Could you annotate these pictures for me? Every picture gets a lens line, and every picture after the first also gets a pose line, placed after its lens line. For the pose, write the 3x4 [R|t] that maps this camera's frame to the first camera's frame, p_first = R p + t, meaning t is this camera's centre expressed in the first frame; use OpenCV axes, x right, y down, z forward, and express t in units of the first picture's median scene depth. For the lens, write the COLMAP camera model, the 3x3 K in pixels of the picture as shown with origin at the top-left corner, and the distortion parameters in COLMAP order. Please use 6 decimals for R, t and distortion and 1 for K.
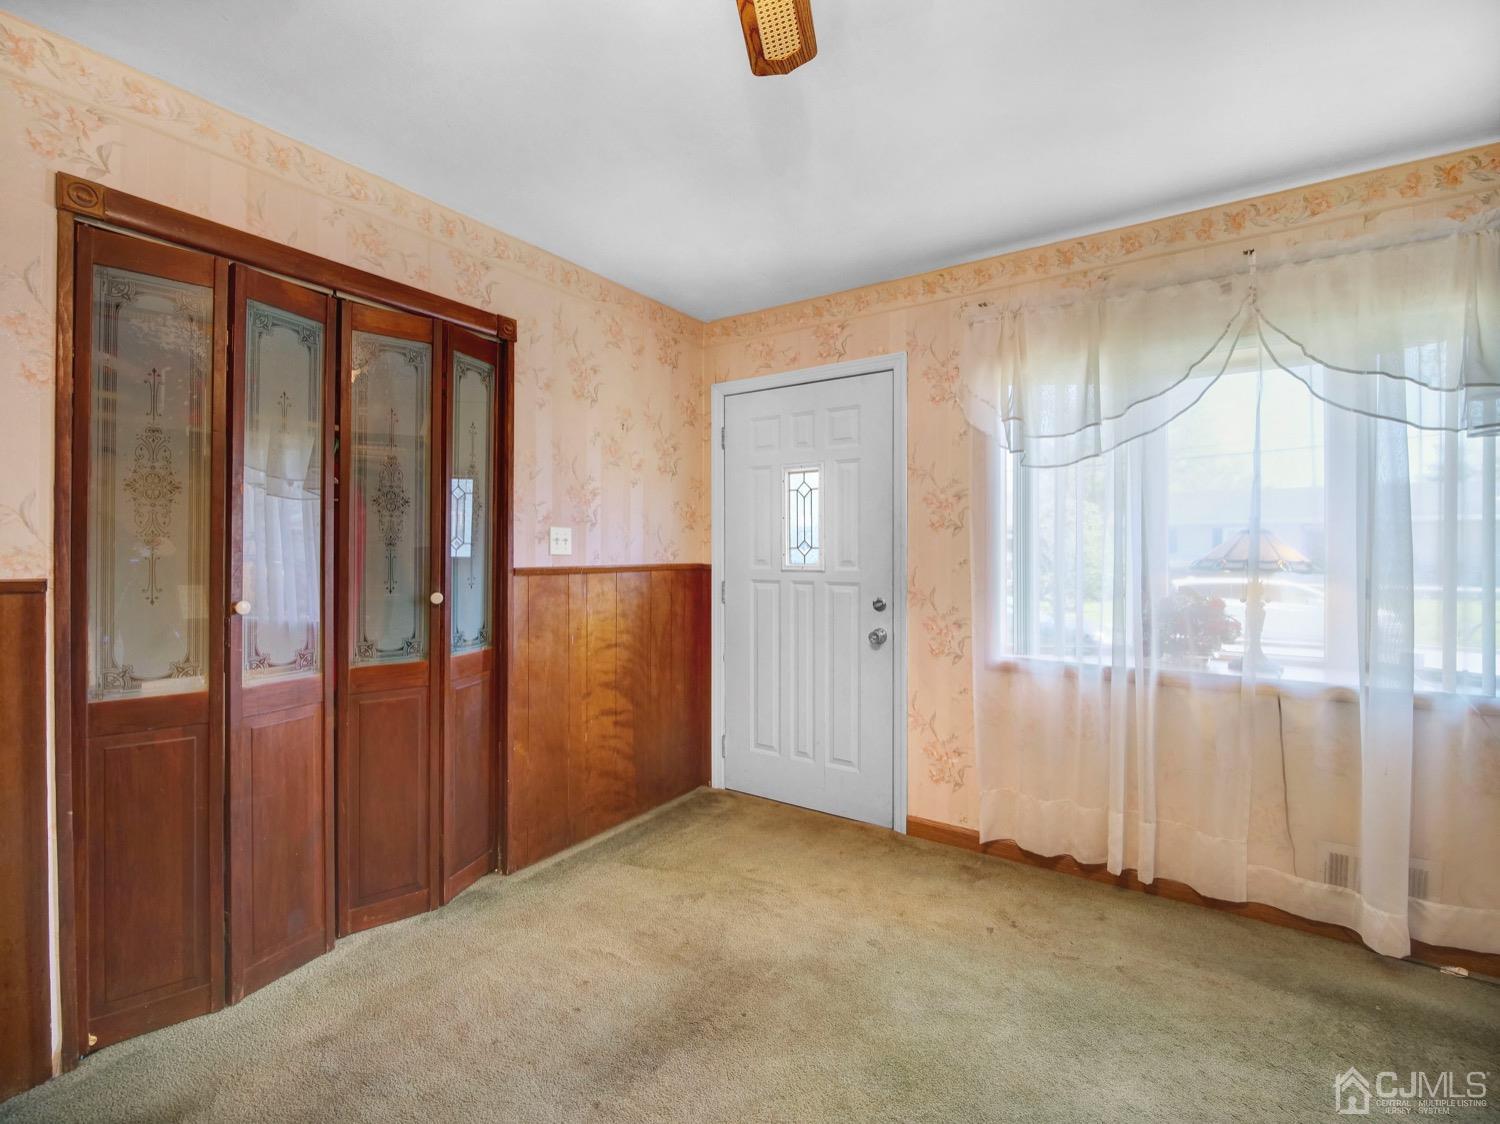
lens RADIAL K [[681.3, 0, 746.4], [0, 681.3, 549.6], [0, 0, 1]] dist [-0.012871, -0.001028]
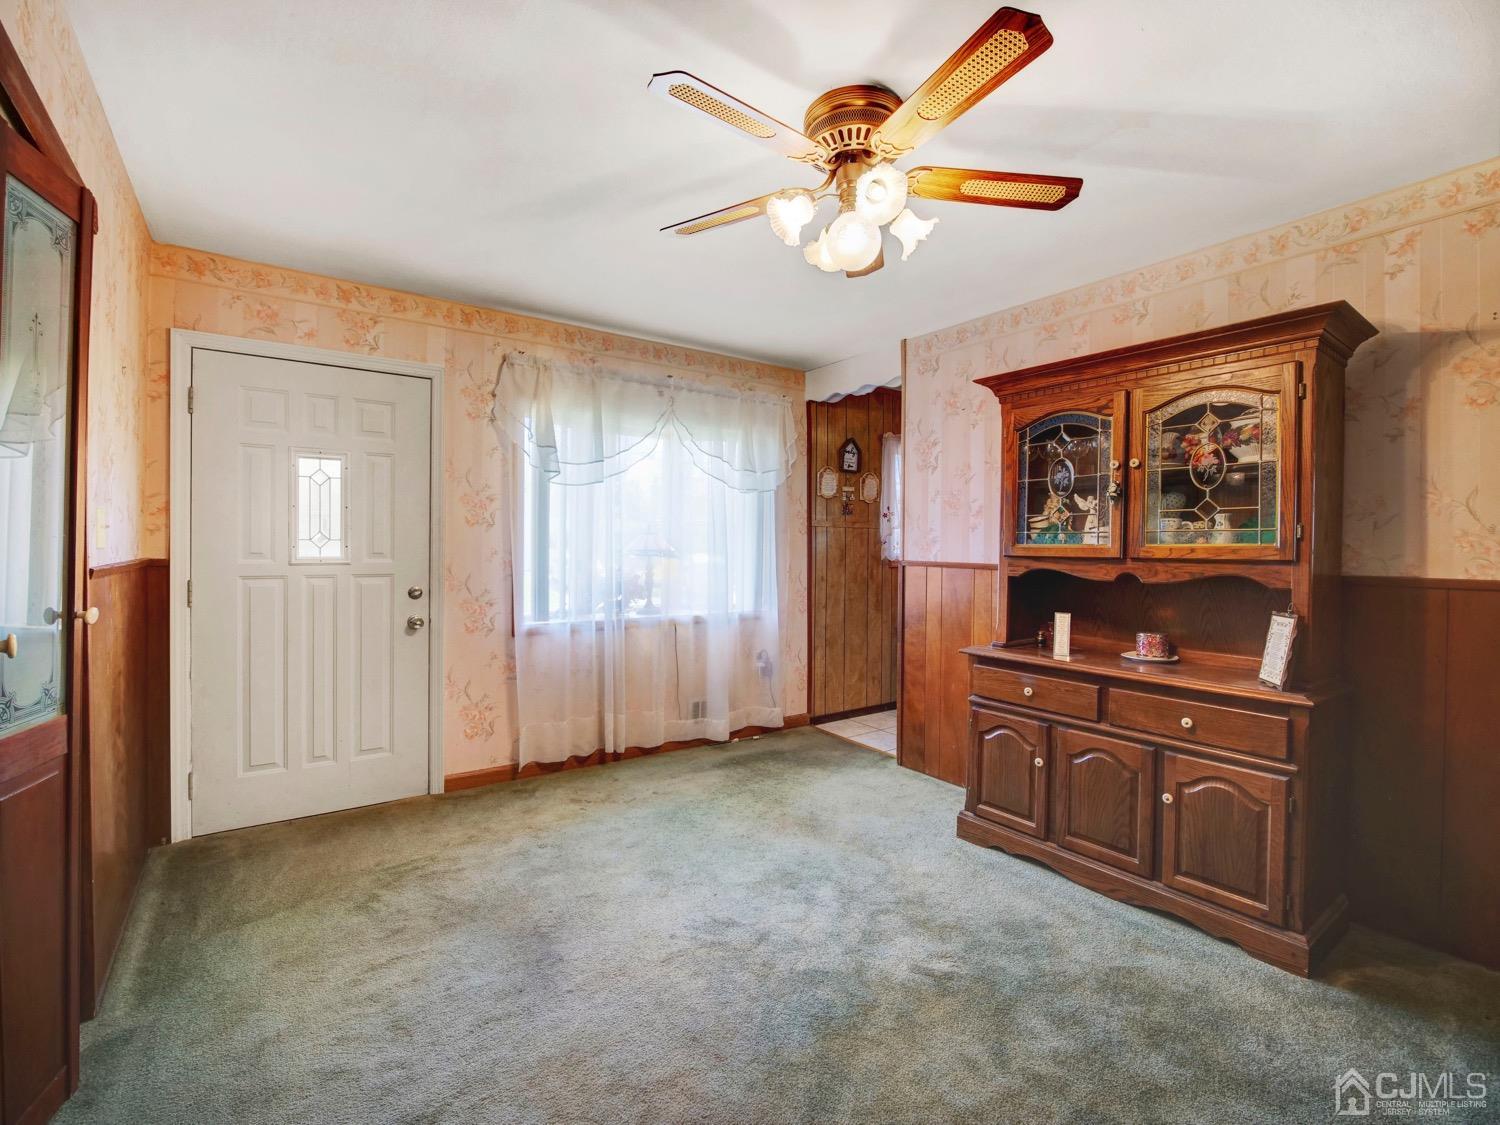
lens RADIAL K [[681.3, 0, 746.4], [0, 681.3, 550.1], [0, 0, 1]] dist [-0.012871, -0.001028]
pose [[0.352946, -0.007950, 0.935610, -0.668749], [-0.012245, 0.999839, 0.013115, -0.008612], [-0.935563, -0.016086, 0.352792, 0.136901]]
